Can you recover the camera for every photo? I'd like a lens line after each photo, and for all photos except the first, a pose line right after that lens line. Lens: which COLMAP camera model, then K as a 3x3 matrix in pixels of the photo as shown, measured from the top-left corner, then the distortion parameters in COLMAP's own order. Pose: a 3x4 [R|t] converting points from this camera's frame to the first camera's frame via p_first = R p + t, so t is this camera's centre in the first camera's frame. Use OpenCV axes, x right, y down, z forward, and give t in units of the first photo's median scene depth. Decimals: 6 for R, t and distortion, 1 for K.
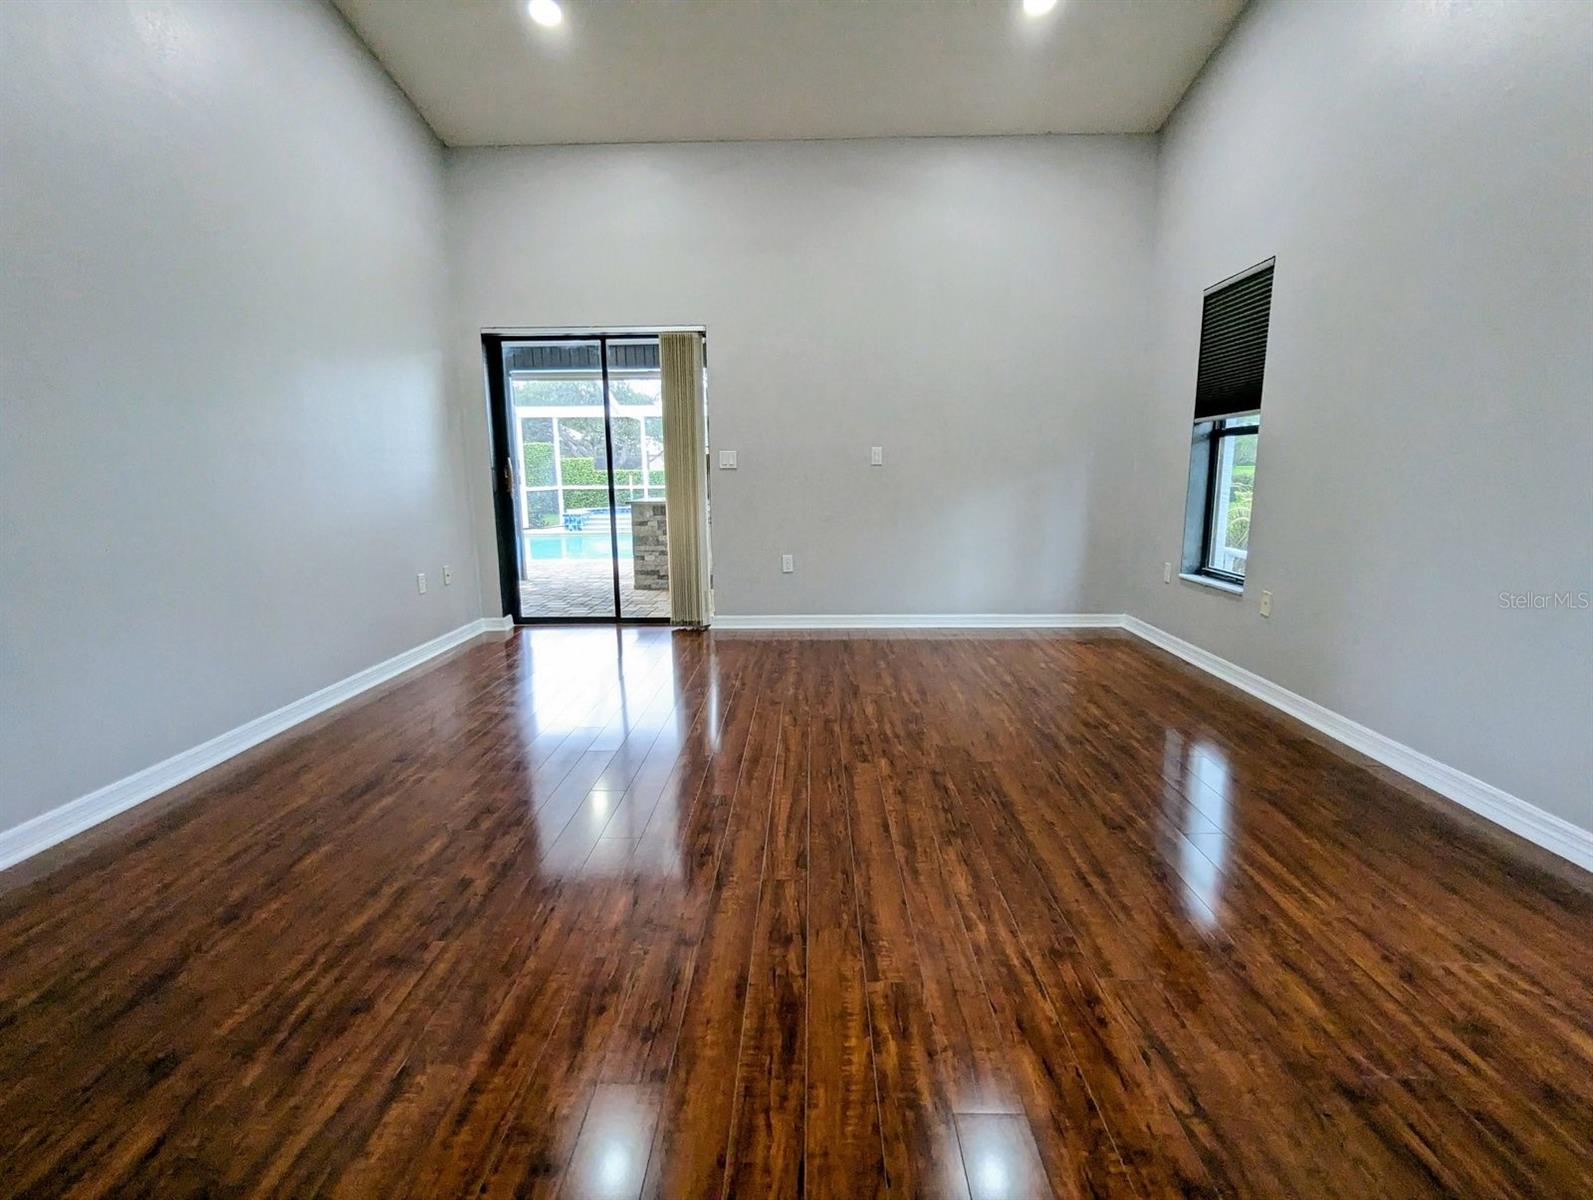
lens RADIAL K [[767.5, 0, 794.5], [0, 767.5, 601.2], [0, 0, 1]] dist [0.000384, 0.000040]
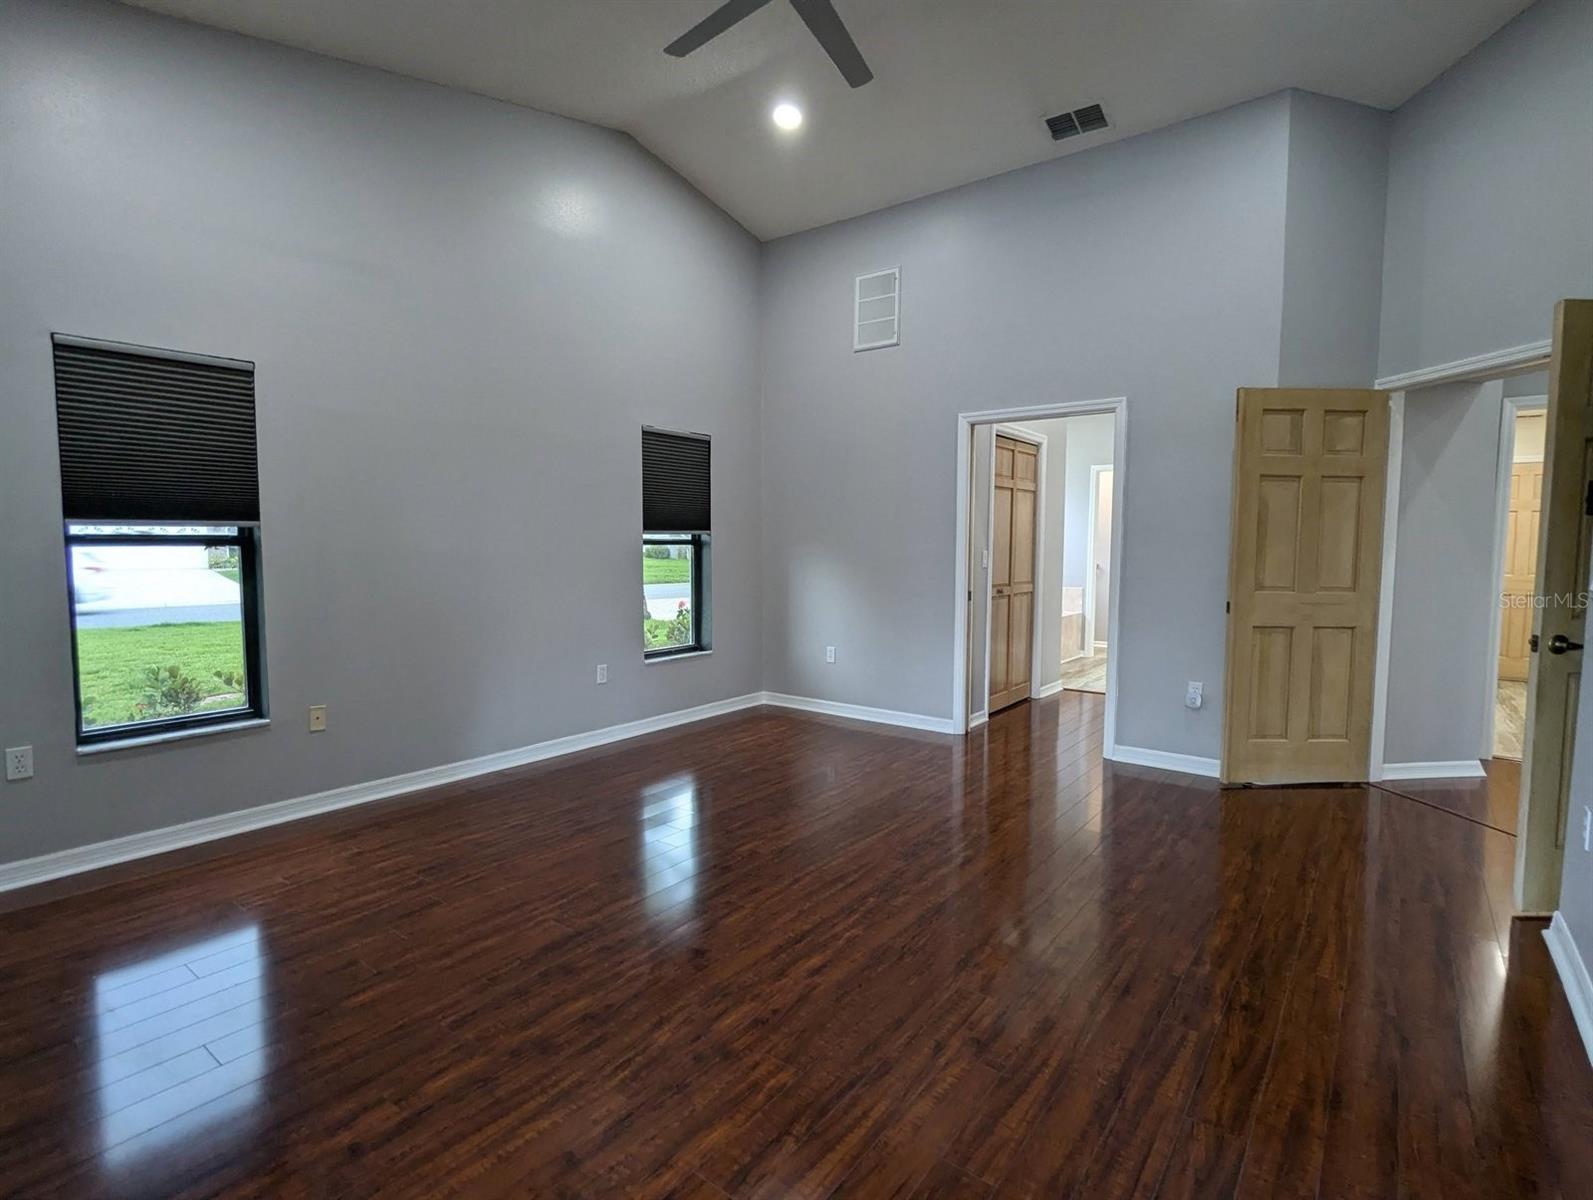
lens RADIAL K [[767.5, 0, 805.1], [0, 767.5, 589.8], [0, 0, 1]] dist [0.000384, 0.000040]
pose [[-0.818377, -0.026654, 0.574063, -0.626564], [0.098962, 0.977465, 0.186463, -0.379587], [-0.566096, 0.209408, -0.797298, 1.888374]]
